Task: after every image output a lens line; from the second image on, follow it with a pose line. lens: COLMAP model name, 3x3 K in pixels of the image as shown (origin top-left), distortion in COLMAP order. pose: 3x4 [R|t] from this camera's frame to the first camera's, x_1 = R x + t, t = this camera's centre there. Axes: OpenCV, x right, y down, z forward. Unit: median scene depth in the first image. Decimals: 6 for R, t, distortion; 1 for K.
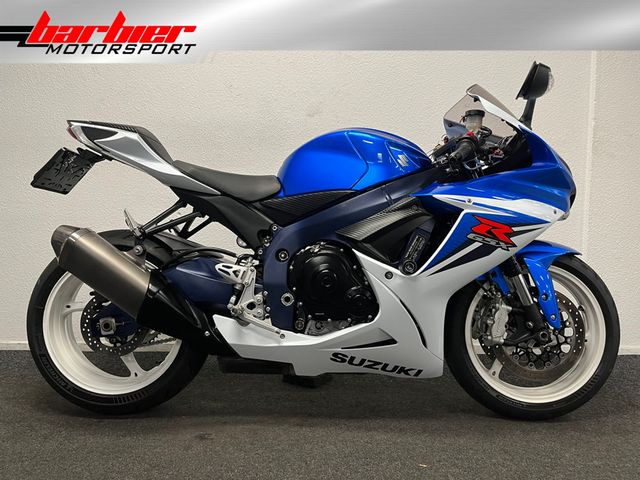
lens RADIAL K [[493.0, 0, 320.0], [0, 493.0, 240.0], [0, 0, 1]] dist [0.070976, -0.097525]
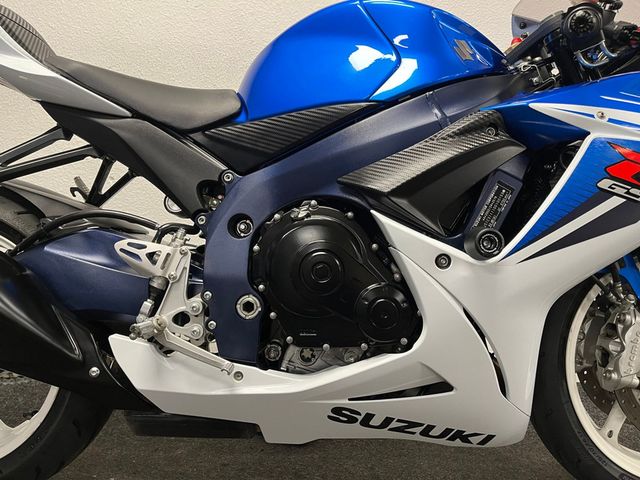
lens RADIAL K [[493.0, 0, 320.0], [0, 493.0, 240.0], [0, 0, 1]] dist [0.070976, -0.097525]
pose [[0.999988, 0.003630, 0.003208, 0.009939], [-0.003621, 0.999990, -0.002544, 0.048250], [-0.003217, 0.002532, 0.999992, 0.456403]]
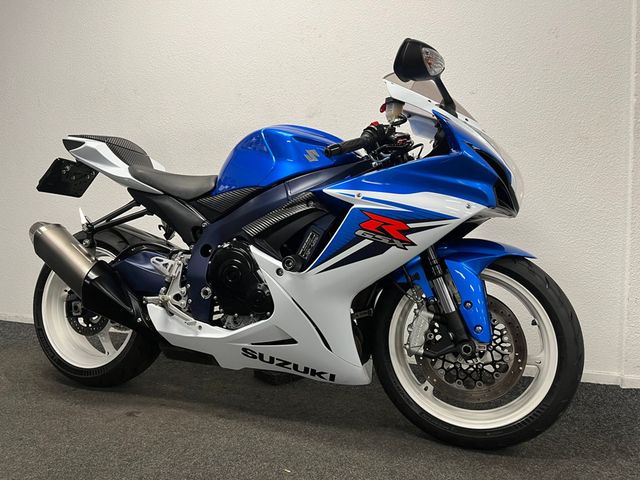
lens RADIAL K [[493.0, 0, 320.0], [0, 493.0, 240.0], [0, 0, 1]] dist [0.070976, -0.097525]
pose [[0.937482, 0.012668, -0.347803, 0.518836], [-0.018163, 0.999756, -0.012545, 0.017308], [0.347559, 0.018078, 0.937484, 0.100091]]
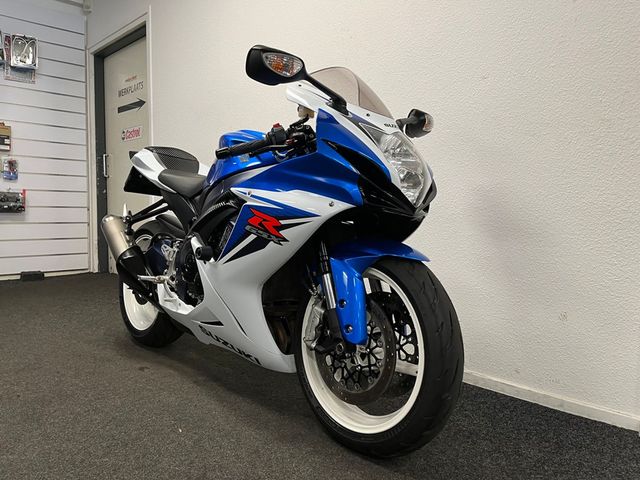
lens RADIAL K [[493.0, 0, 320.0], [0, 493.0, 240.0], [0, 0, 1]] dist [0.070976, -0.097525]
pose [[0.680082, 0.044838, -0.731764, 1.063570], [-0.054801, 0.998445, 0.010249, -0.001500], [0.731085, 0.033131, 0.681481, 0.394589]]
